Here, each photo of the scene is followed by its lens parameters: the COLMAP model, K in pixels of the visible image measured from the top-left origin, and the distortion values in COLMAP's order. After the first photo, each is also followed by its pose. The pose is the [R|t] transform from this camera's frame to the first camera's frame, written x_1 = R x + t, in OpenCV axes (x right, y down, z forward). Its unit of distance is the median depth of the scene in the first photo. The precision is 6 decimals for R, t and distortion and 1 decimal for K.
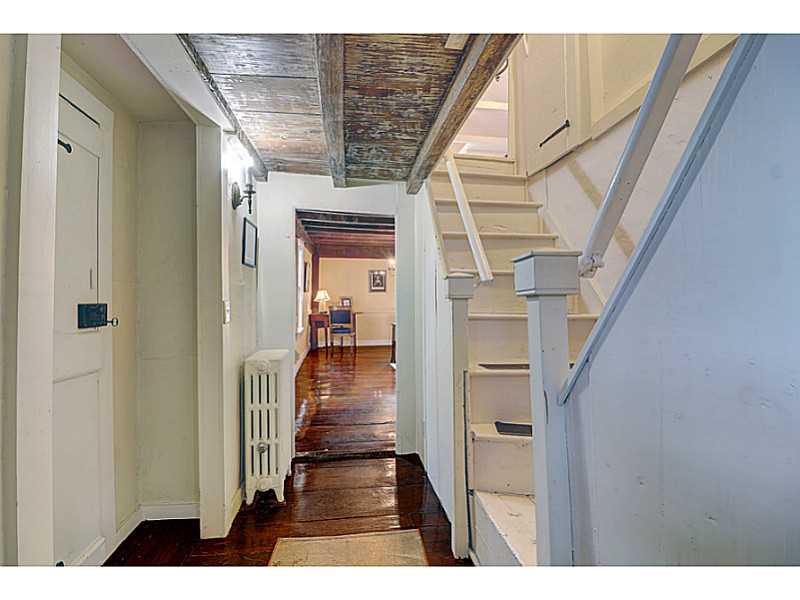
lens RADIAL K [[369.6, 0, 398.6], [0, 369.6, 299.4], [0, 0, 1]] dist [-0.031825, -0.000976]
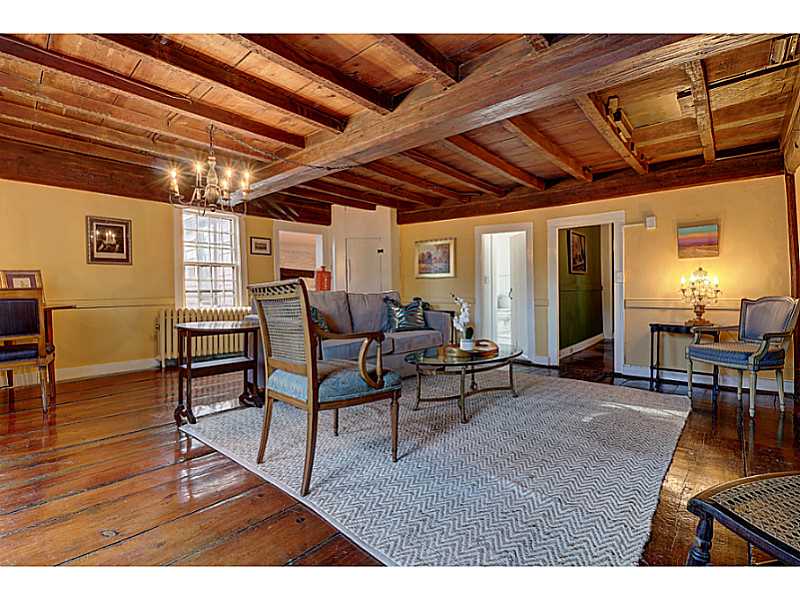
lens RADIAL K [[369.6, 0, 398.6], [0, 369.6, 301.7], [0, 0, 1]] dist [-0.031825, -0.000976]
pose [[0.778097, -0.015709, 0.627948, -0.066843], [0.007956, 0.999854, 0.015155, 0.027796], [-0.628094, -0.006796, 0.778108, 0.445471]]
